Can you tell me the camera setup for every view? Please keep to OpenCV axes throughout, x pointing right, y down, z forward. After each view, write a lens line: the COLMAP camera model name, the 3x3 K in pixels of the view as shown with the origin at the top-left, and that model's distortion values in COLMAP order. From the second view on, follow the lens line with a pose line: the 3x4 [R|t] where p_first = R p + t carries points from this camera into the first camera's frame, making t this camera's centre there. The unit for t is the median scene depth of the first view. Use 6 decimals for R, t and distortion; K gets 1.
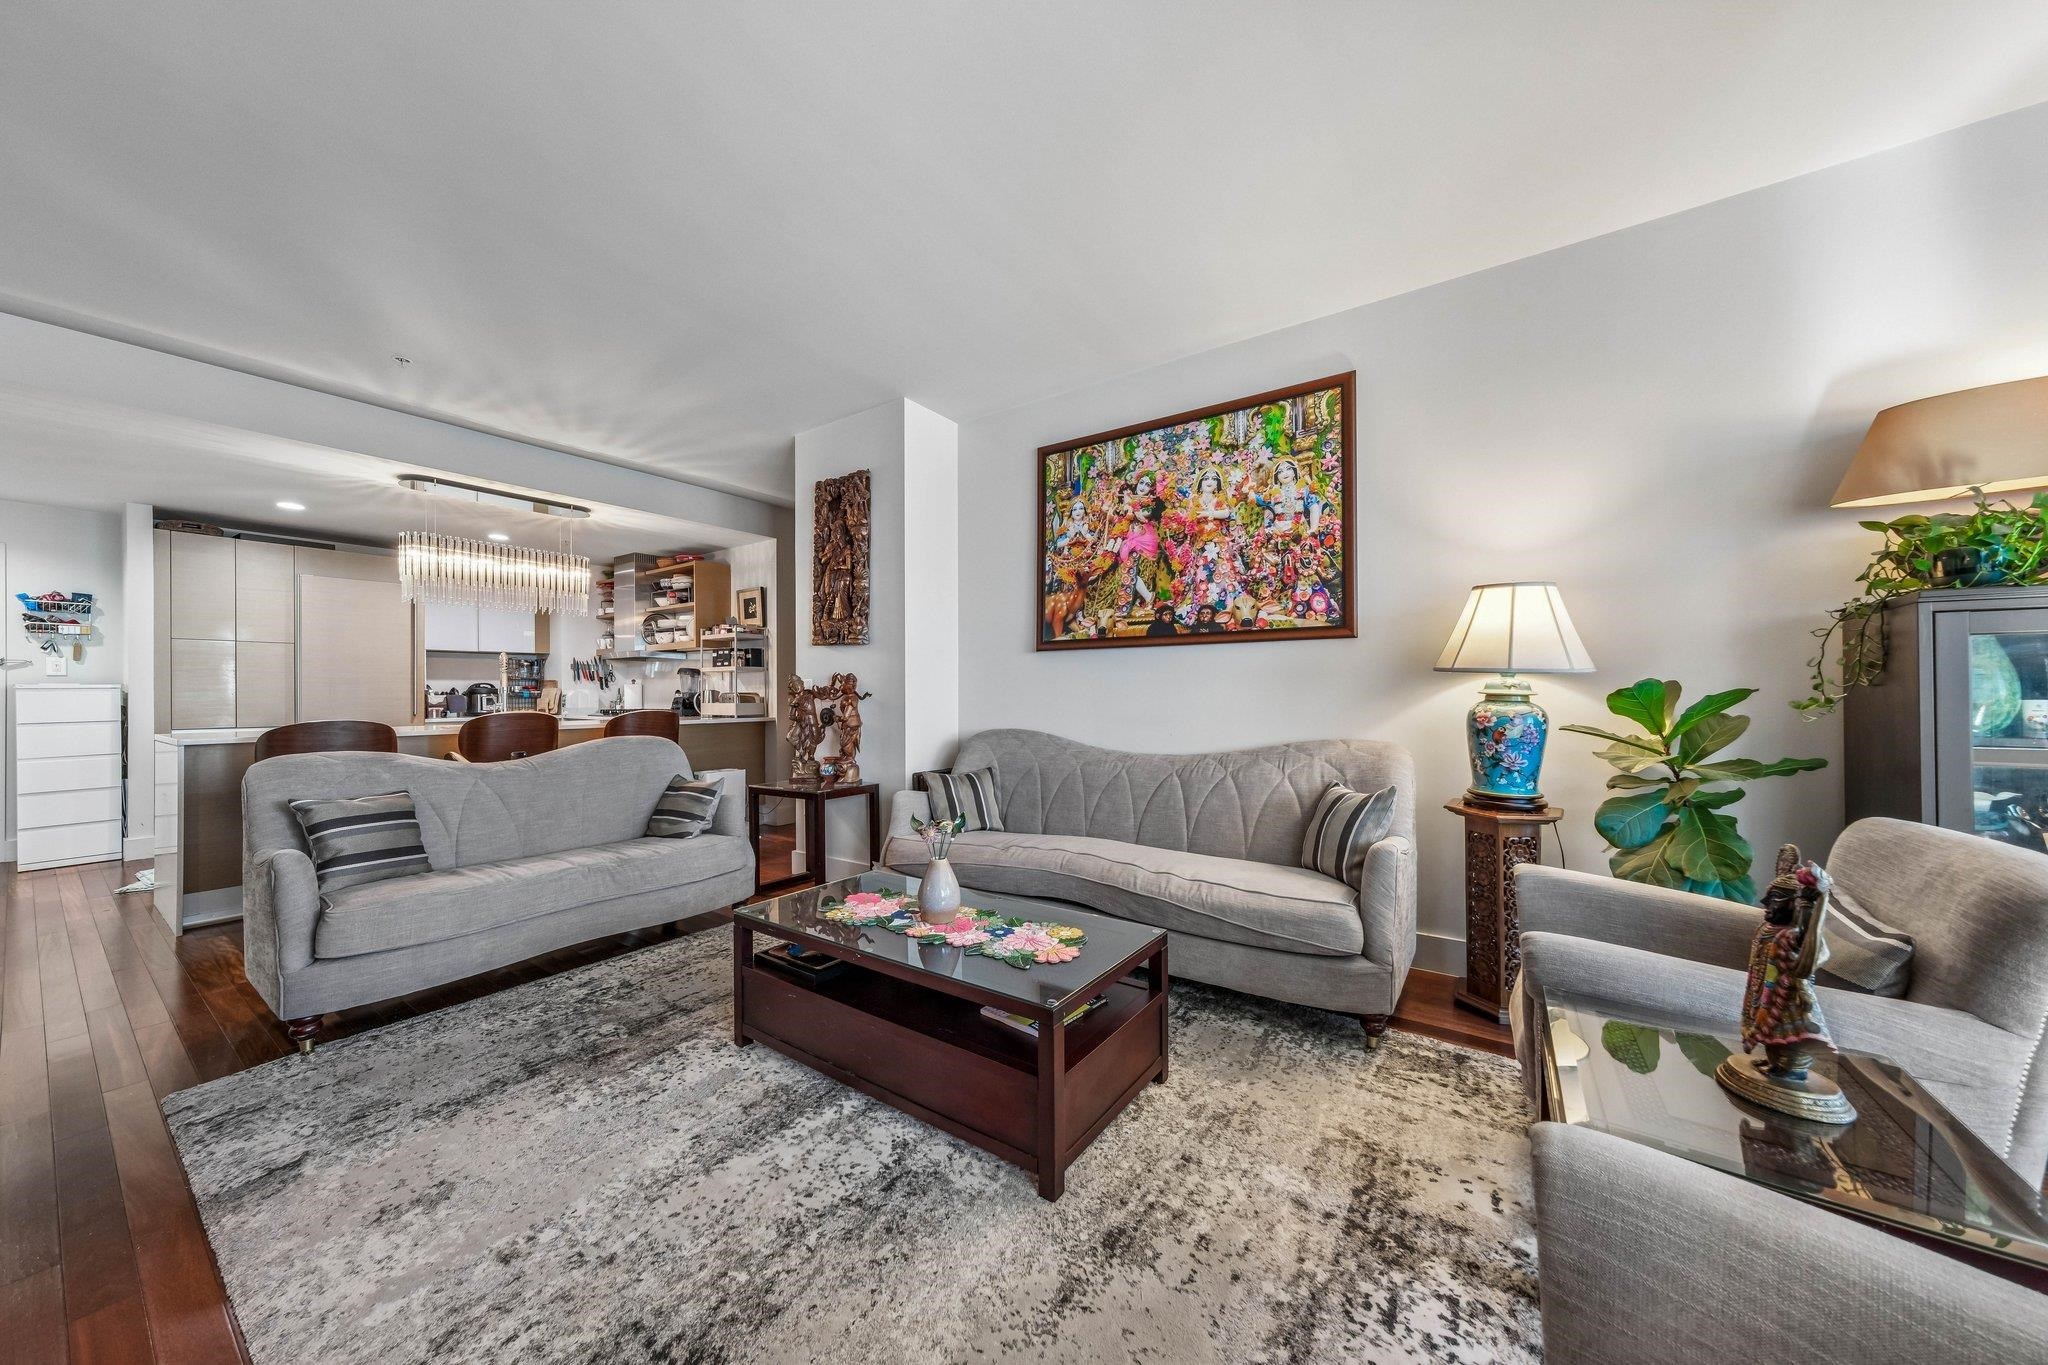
lens RADIAL K [[689.7, 0, 1017.0], [0, 689.7, 702.9], [0, 0, 1]] dist [-0.000649, 0.003117]
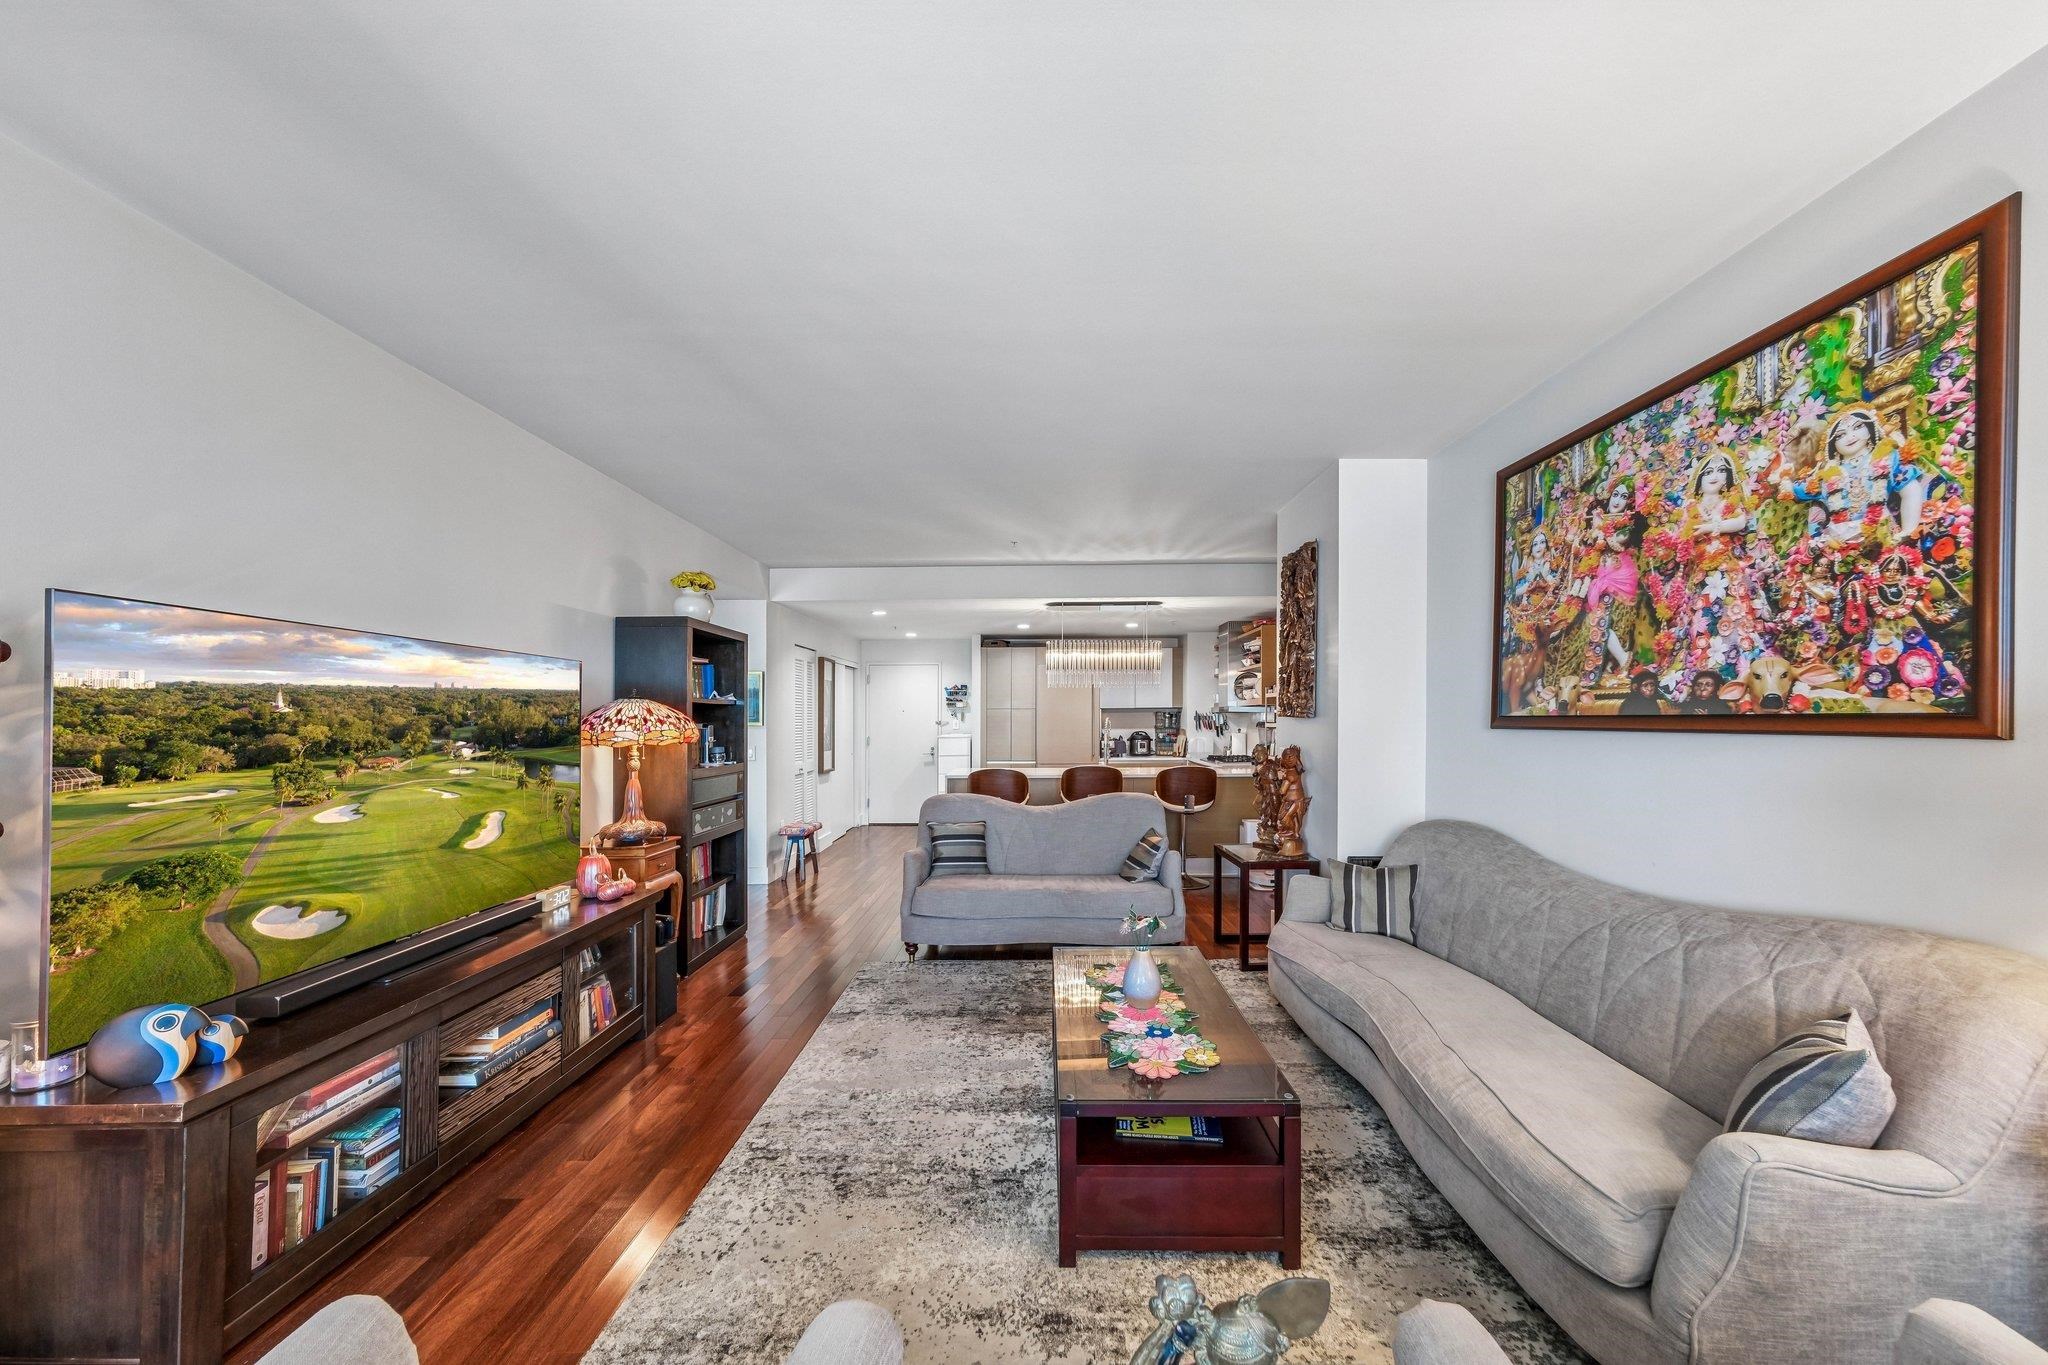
lens RADIAL K [[689.7, 0, 1032.4], [0, 689.7, 734.3], [0, 0, 1]] dist [-0.000649, 0.003117]
pose [[0.583425, 0.016740, -0.811994, 0.449048], [-0.012020, 0.999856, 0.011977, -0.088067], [0.812078, 0.002773, 0.583543, 0.132150]]
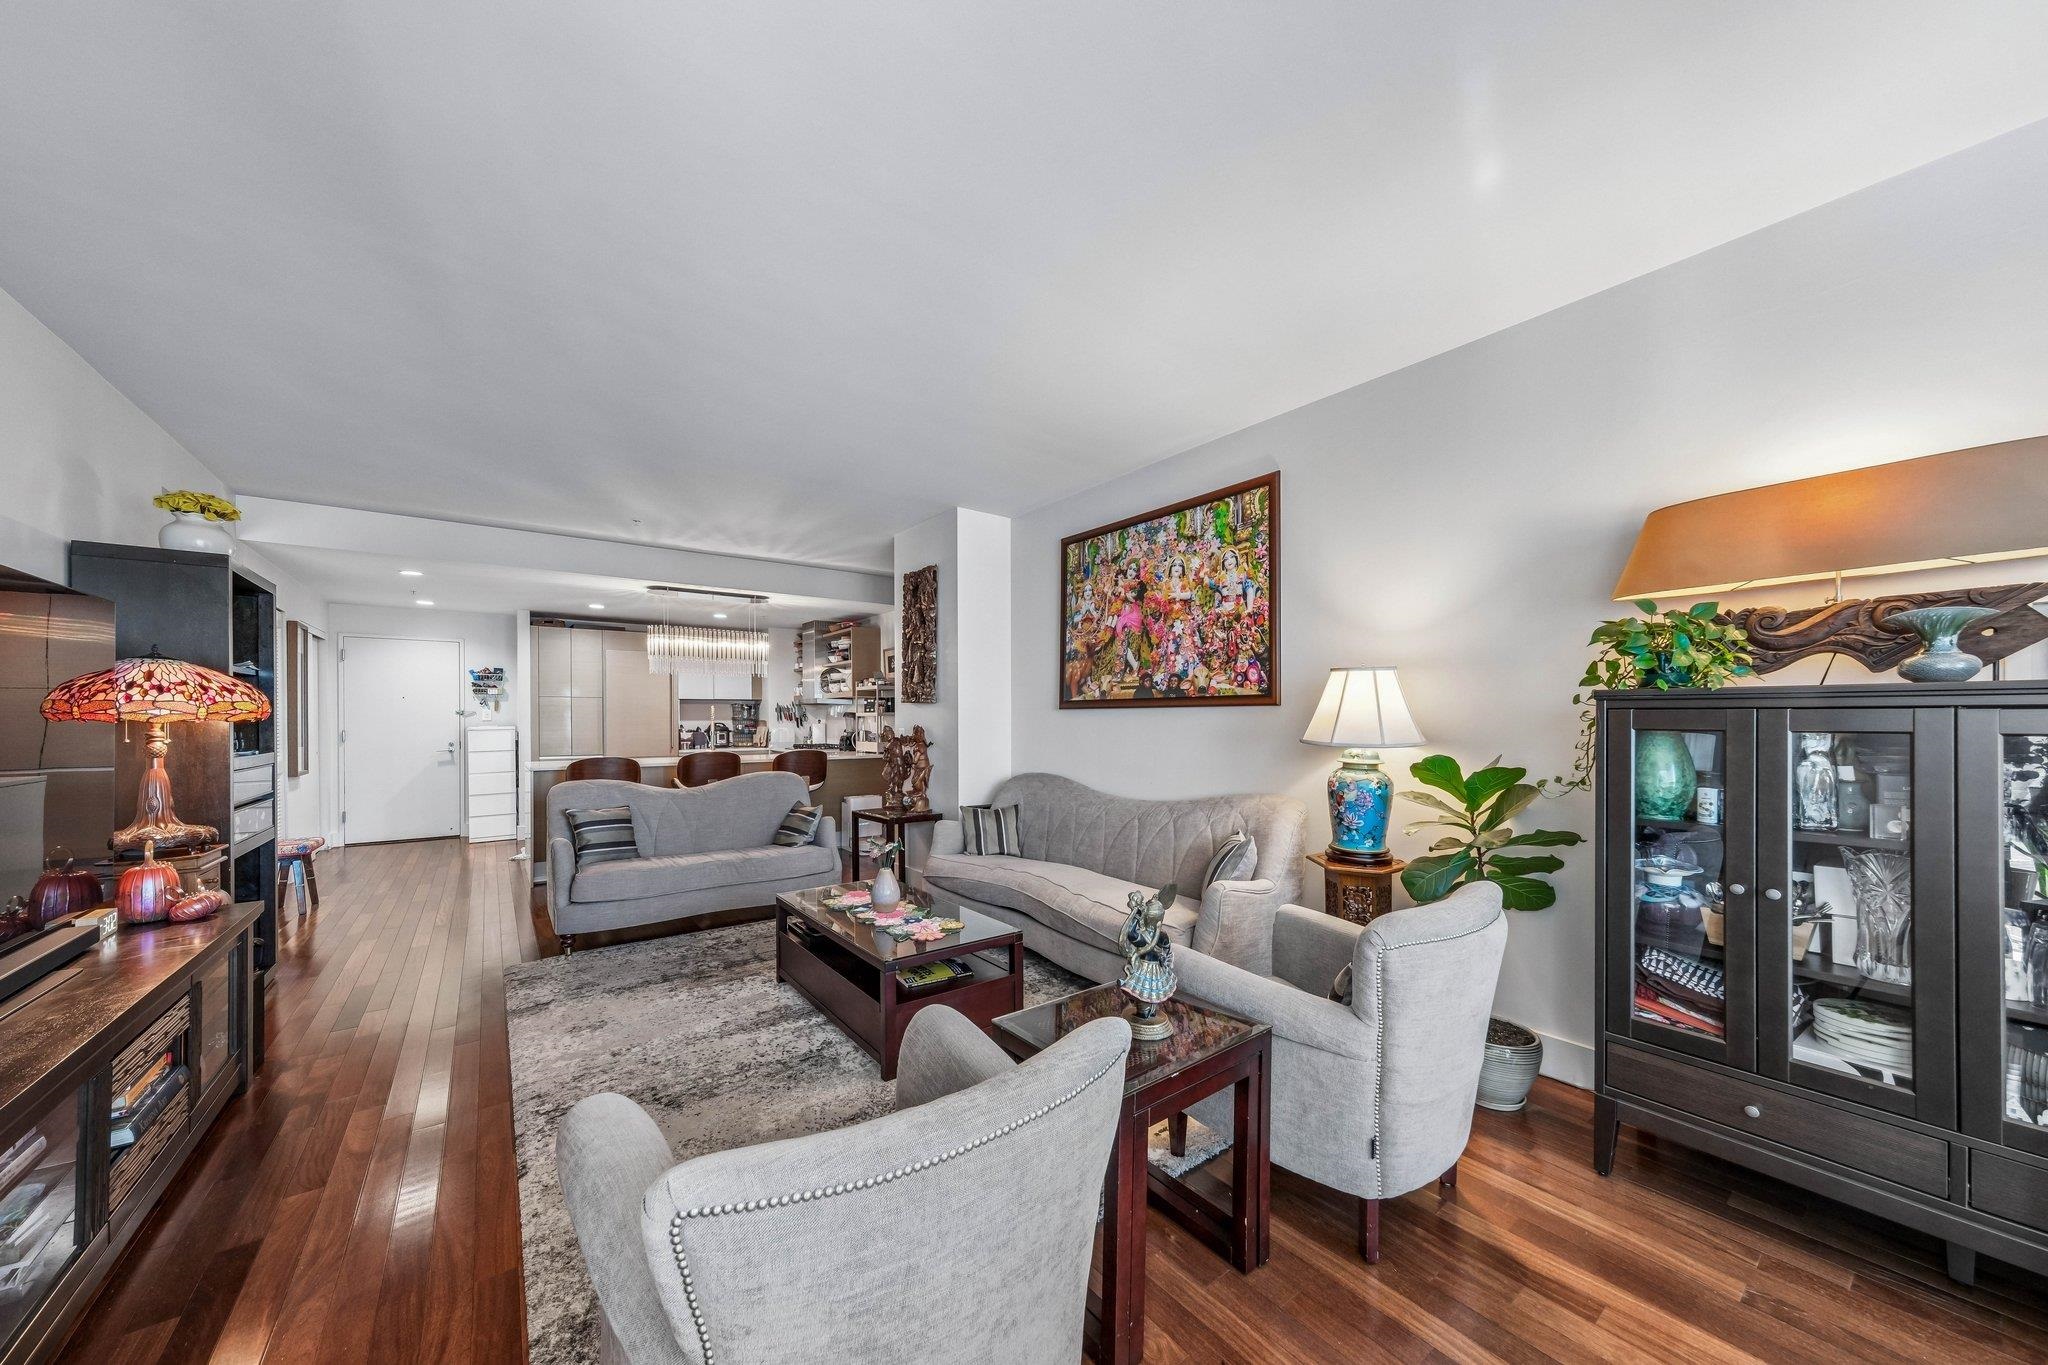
lens RADIAL K [[689.7, 0, 1001.3], [0, 689.7, 738.4], [0, 0, 1]] dist [-0.000649, 0.003117]
pose [[0.949488, 0.010436, -0.313630, 0.379431], [-0.006740, 0.999895, 0.012867, -0.047721], [0.313732, -0.010103, 0.949458, -0.206767]]
